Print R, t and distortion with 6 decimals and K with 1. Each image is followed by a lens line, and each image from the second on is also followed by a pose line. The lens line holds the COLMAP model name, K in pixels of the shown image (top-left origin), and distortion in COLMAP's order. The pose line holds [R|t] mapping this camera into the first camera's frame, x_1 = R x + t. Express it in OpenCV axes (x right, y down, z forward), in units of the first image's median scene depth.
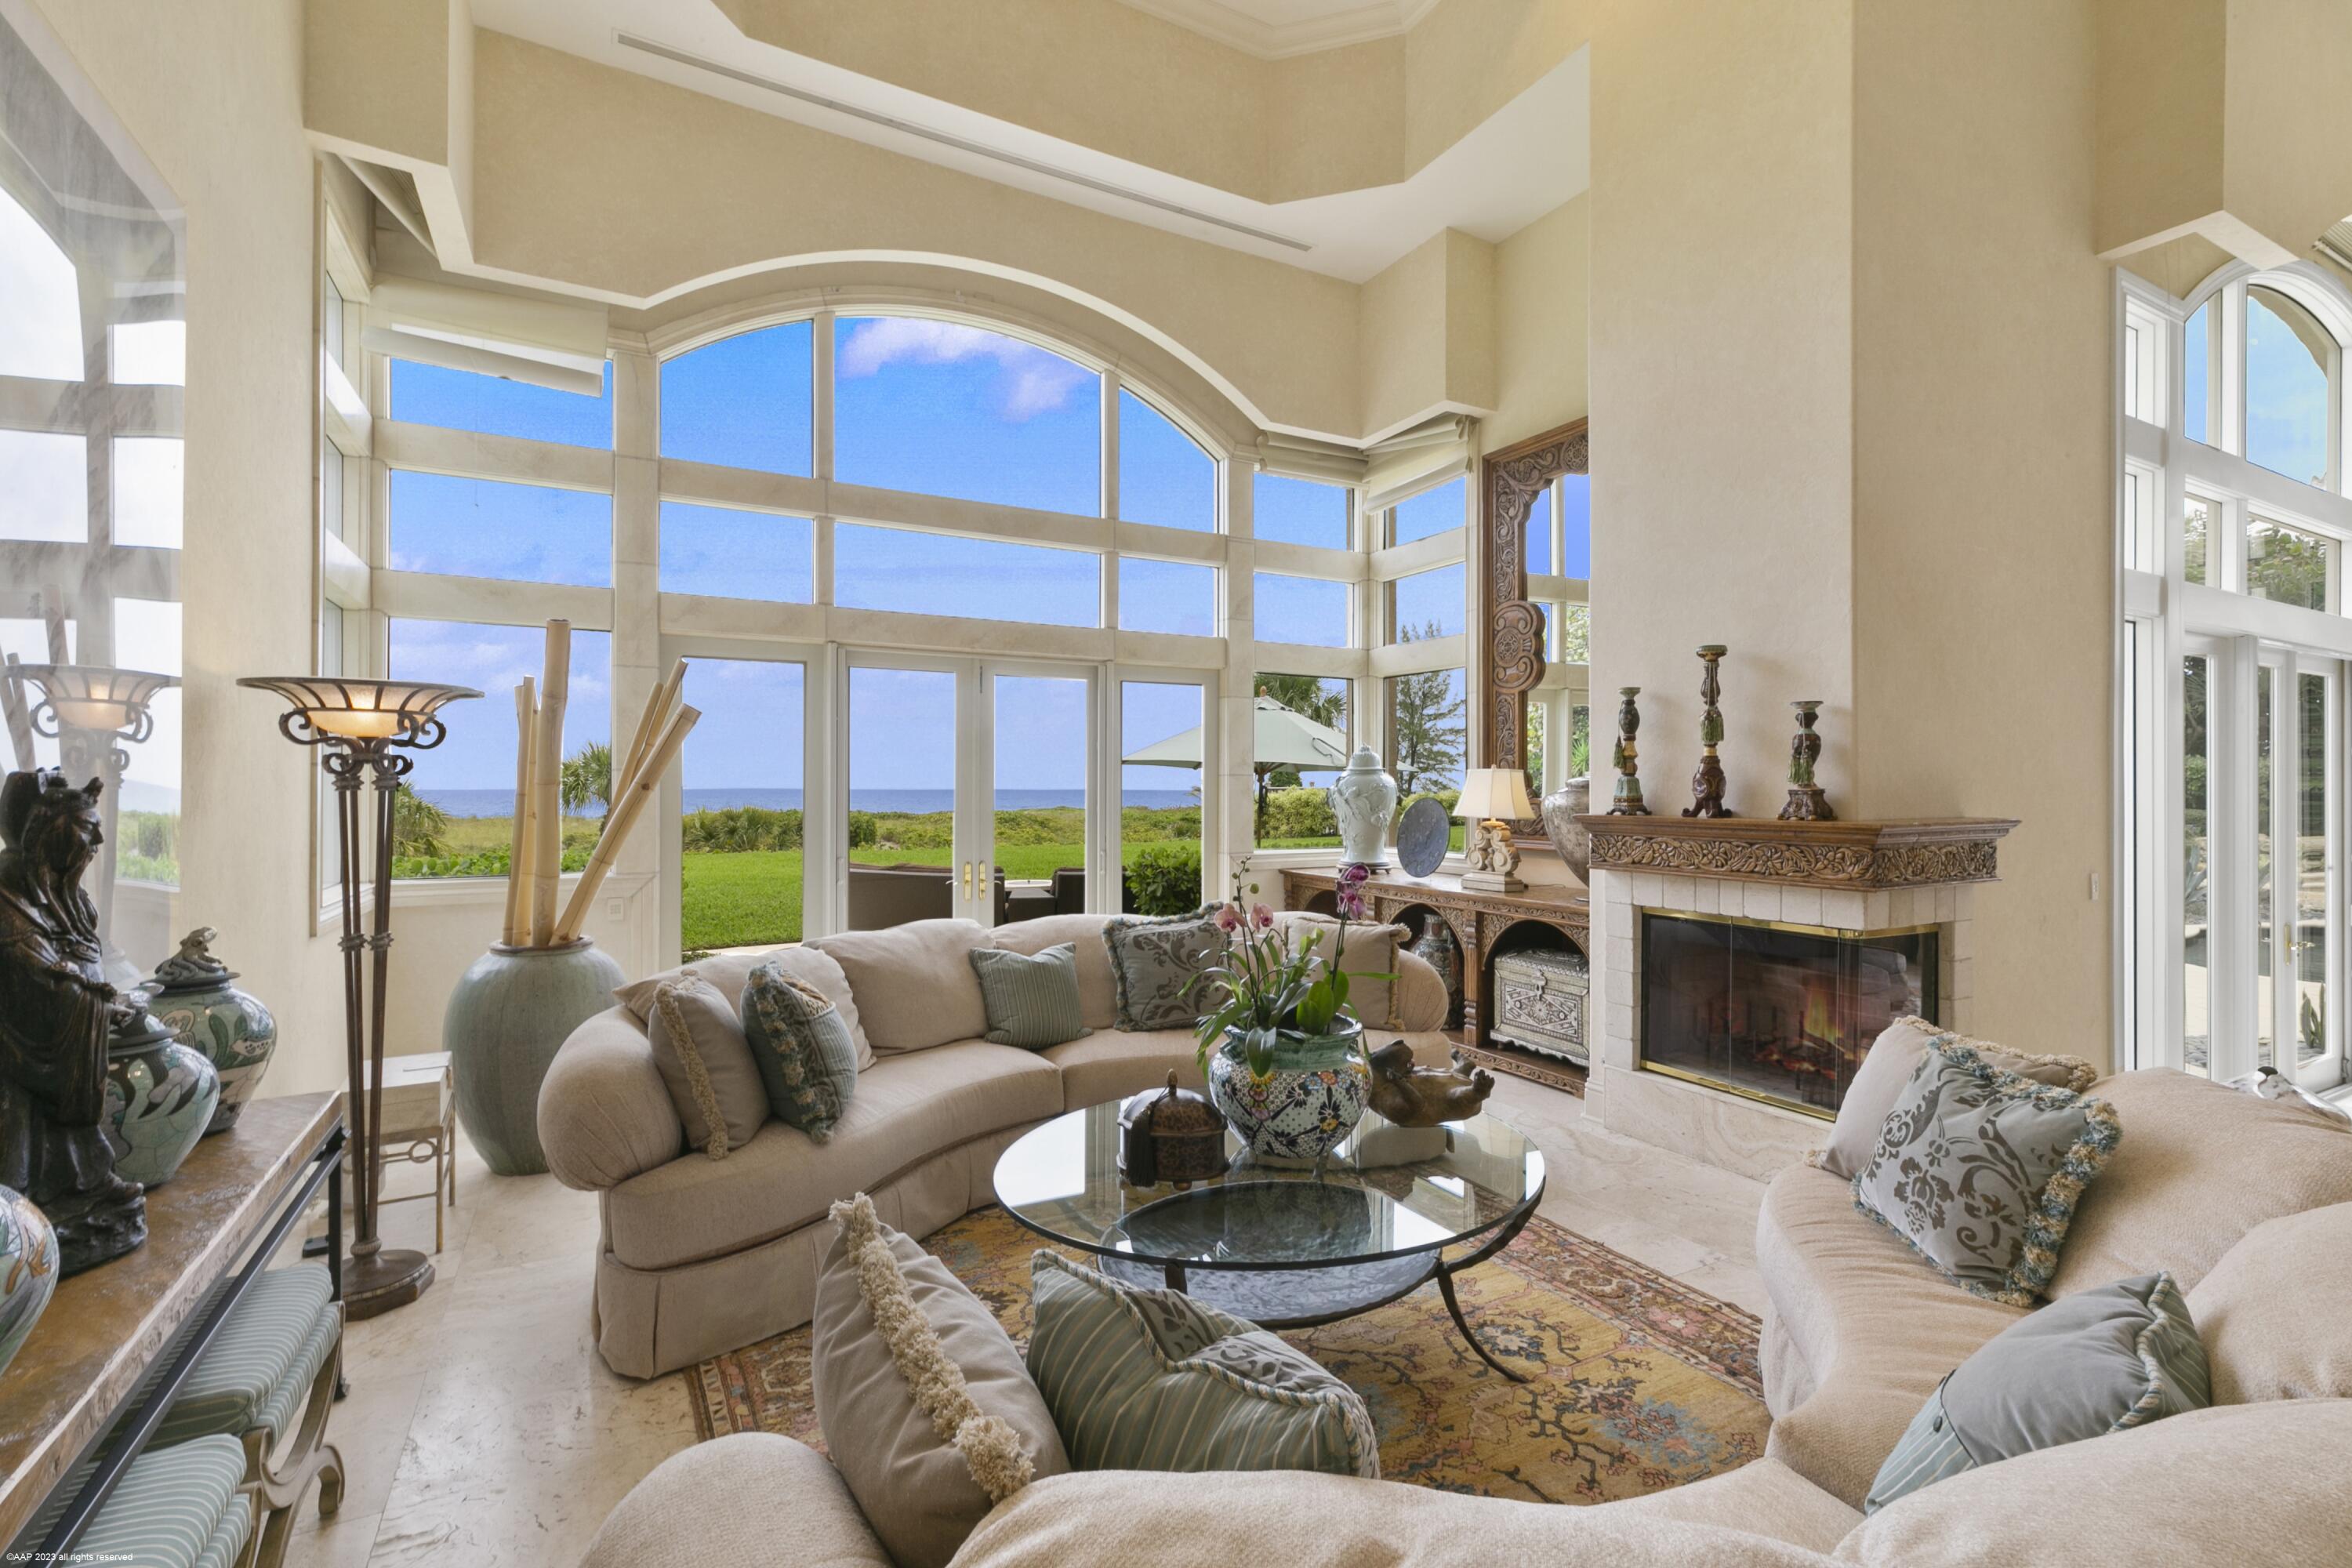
lens RADIAL K [[1055.3, 0, 1177.8], [0, 1055.3, 782.7], [0, 0, 1]] dist [0.002041, -0.000786]
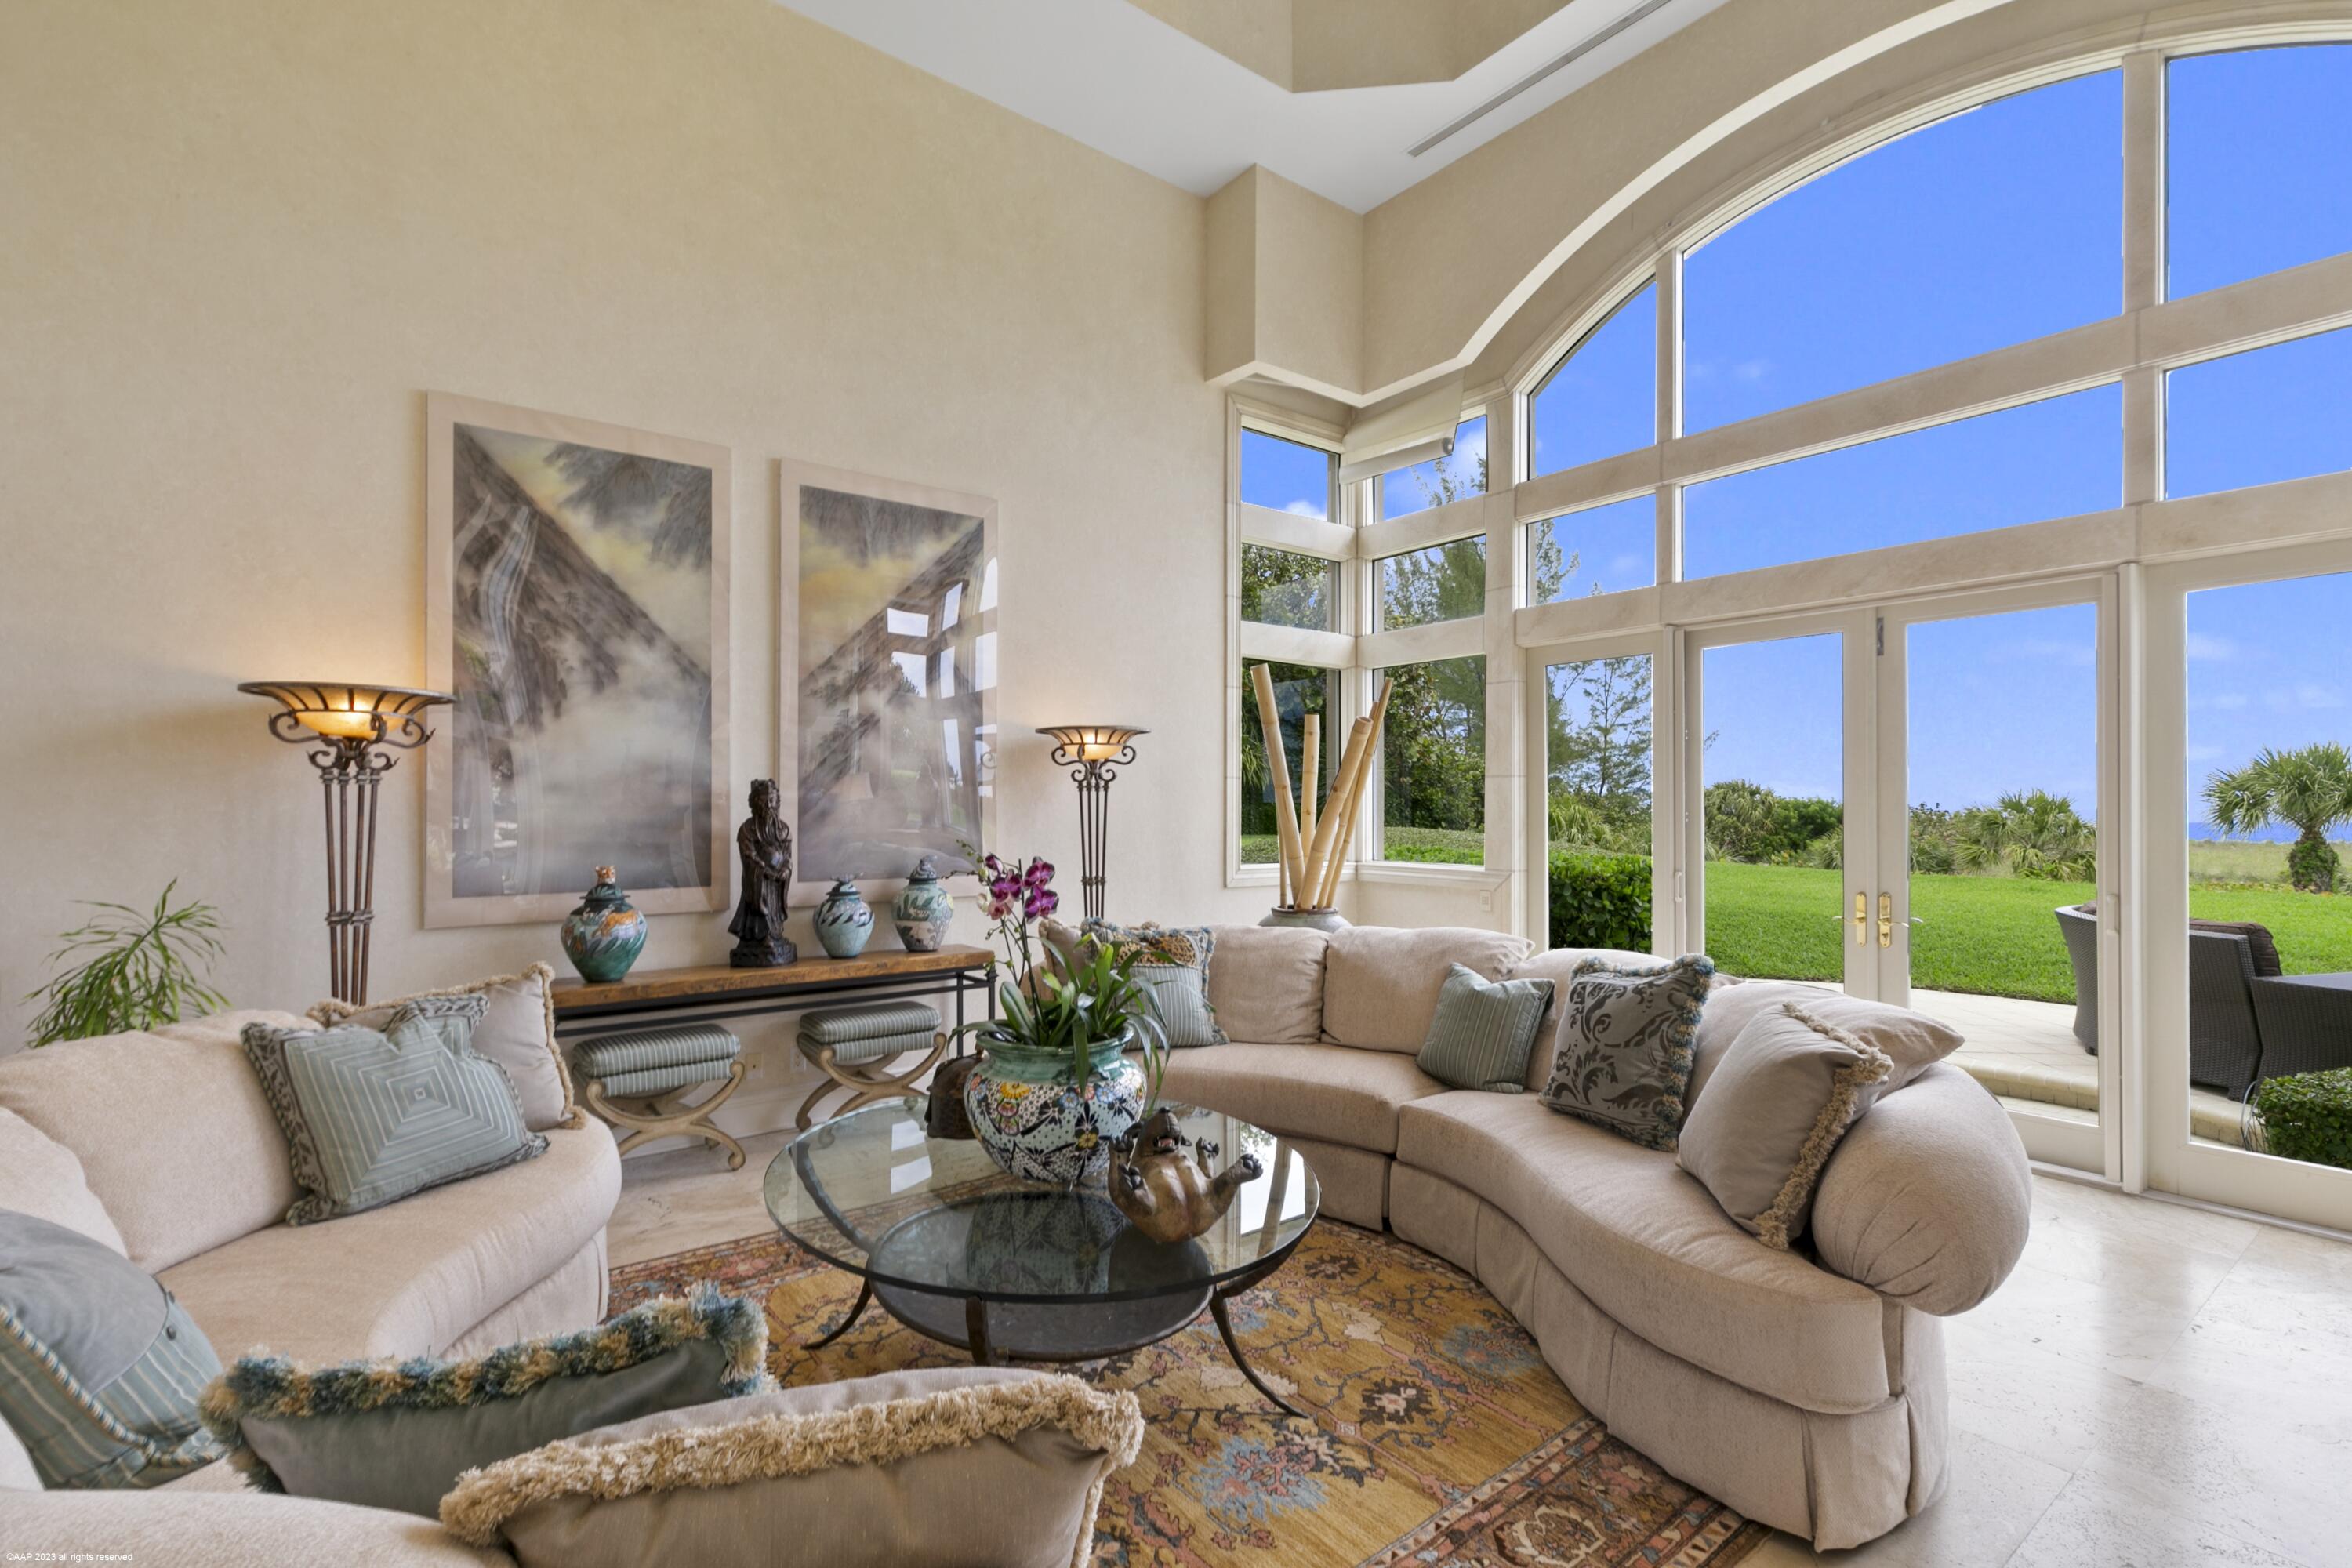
lens RADIAL K [[1055.3, 0, 1175.6], [0, 1055.3, 802.3], [0, 0, 1]] dist [0.002041, -0.000786]
pose [[0.154501, -0.004051, -0.987984, 0.483432], [0.003618, 0.999987, -0.003535, 0.017236], [0.987986, -0.003029, 0.154513, 0.456415]]
